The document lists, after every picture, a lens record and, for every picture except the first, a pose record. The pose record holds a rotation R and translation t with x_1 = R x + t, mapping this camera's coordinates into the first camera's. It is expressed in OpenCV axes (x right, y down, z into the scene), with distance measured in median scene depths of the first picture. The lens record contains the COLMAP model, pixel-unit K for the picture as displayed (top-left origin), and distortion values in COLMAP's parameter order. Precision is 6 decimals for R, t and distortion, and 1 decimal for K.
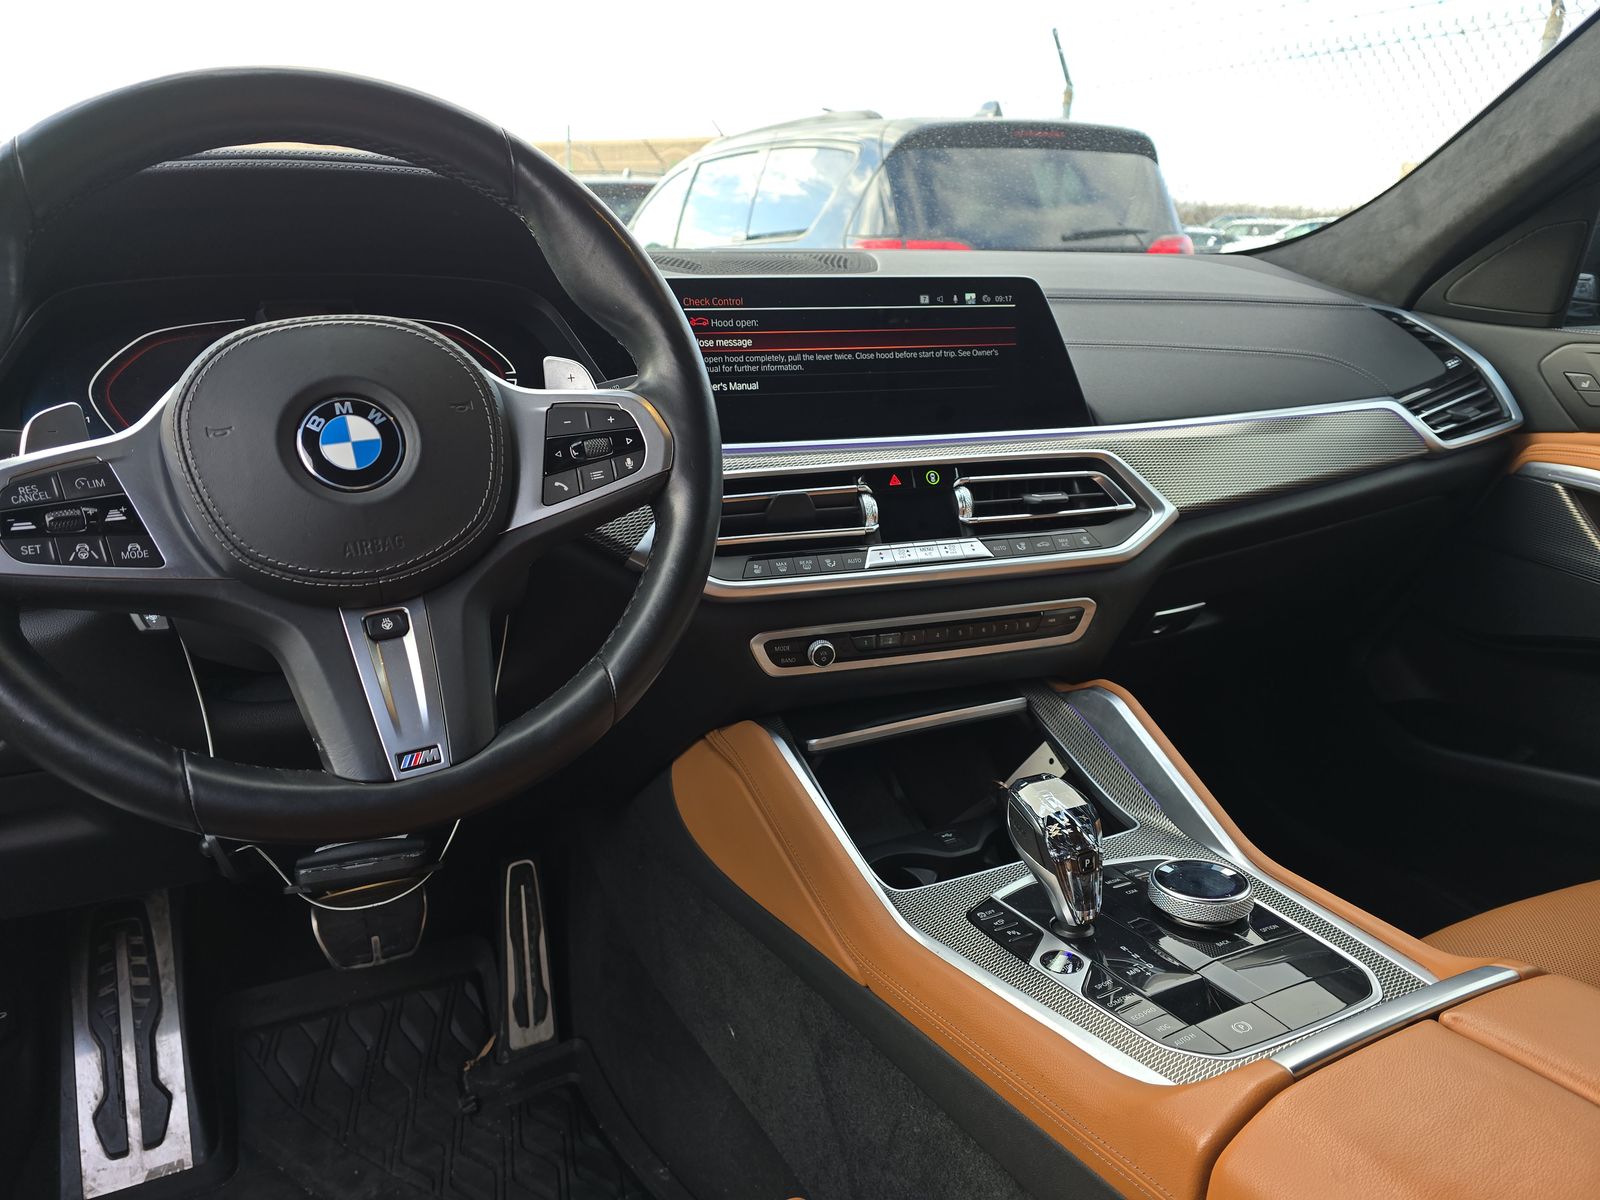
lens RADIAL K [[1066.2, 0, 762.9], [0, 1066.2, 603.3], [0, 0, 1]] dist [0.052814, -0.064289]
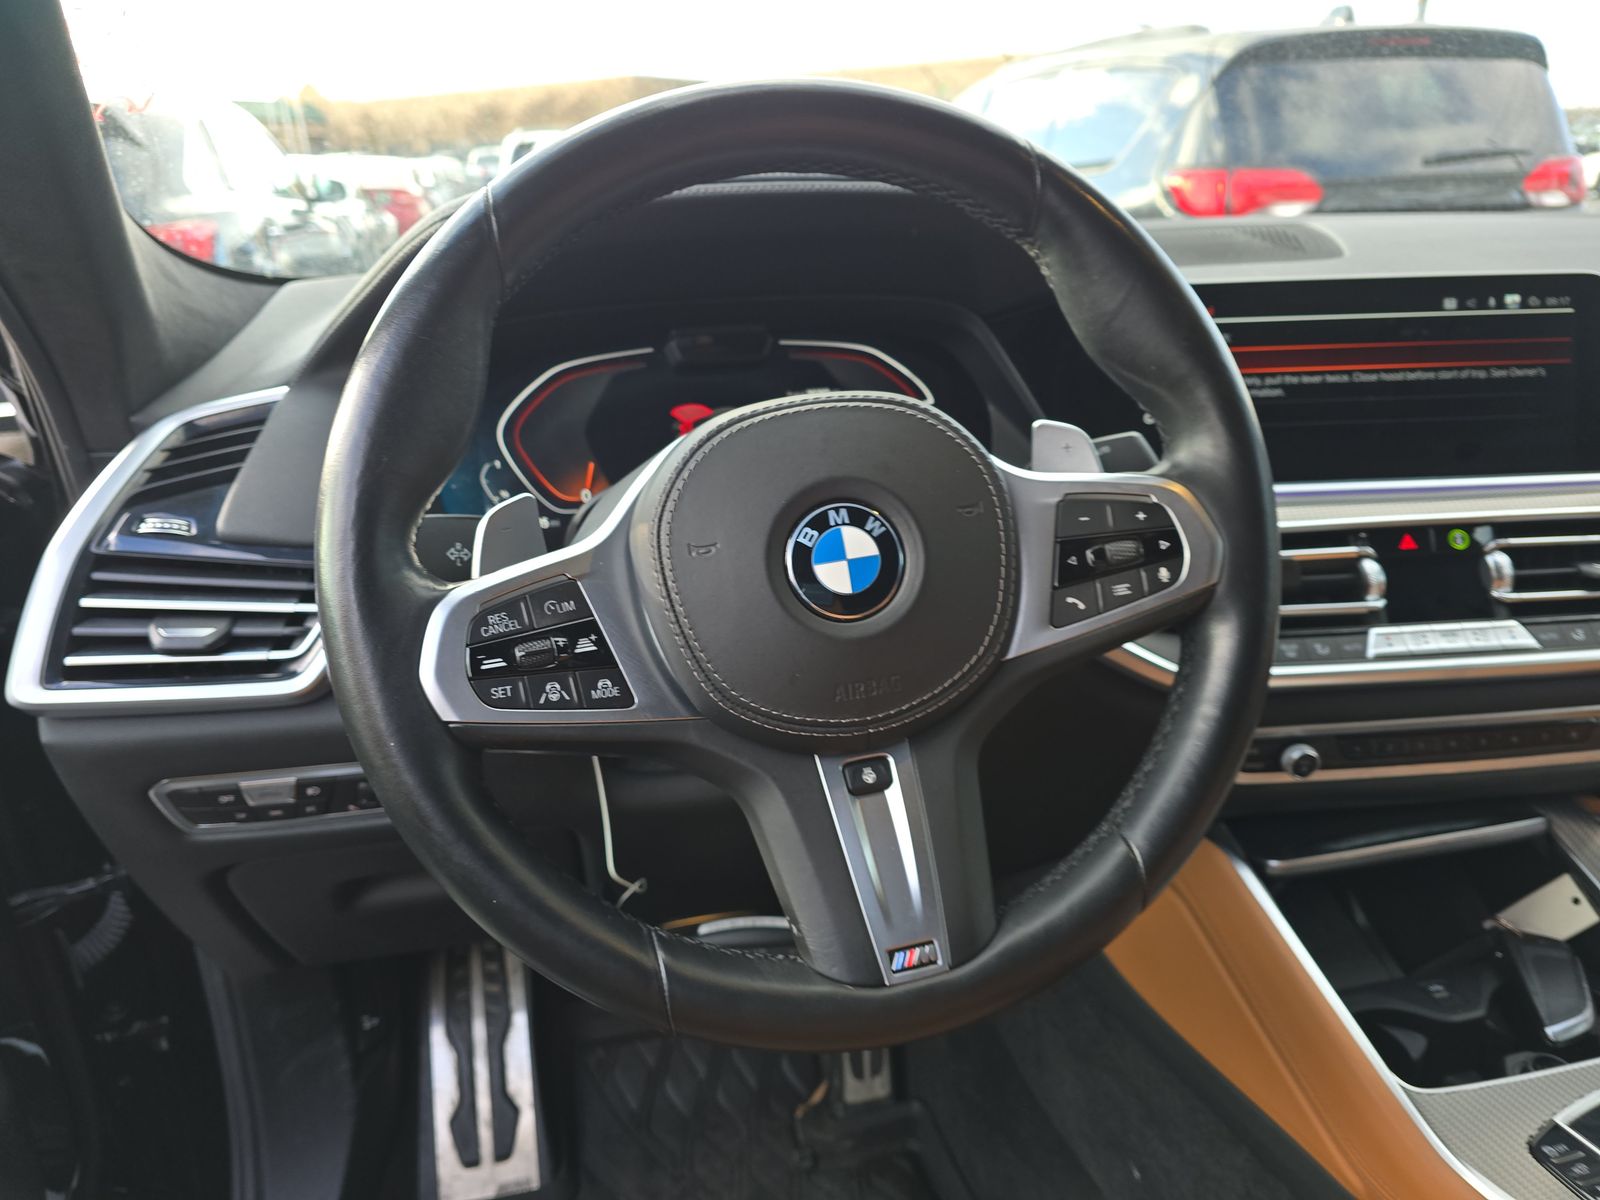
lens RADIAL K [[1066.2, 0, 762.9], [0, 1066.2, 603.3], [0, 0, 1]] dist [0.052814, -0.064289]
pose [[0.973734, 0.058069, -0.220160, -0.236941], [-0.044809, 0.996895, 0.064756, -0.148549], [0.223237, -0.053190, 0.973312, 0.179017]]
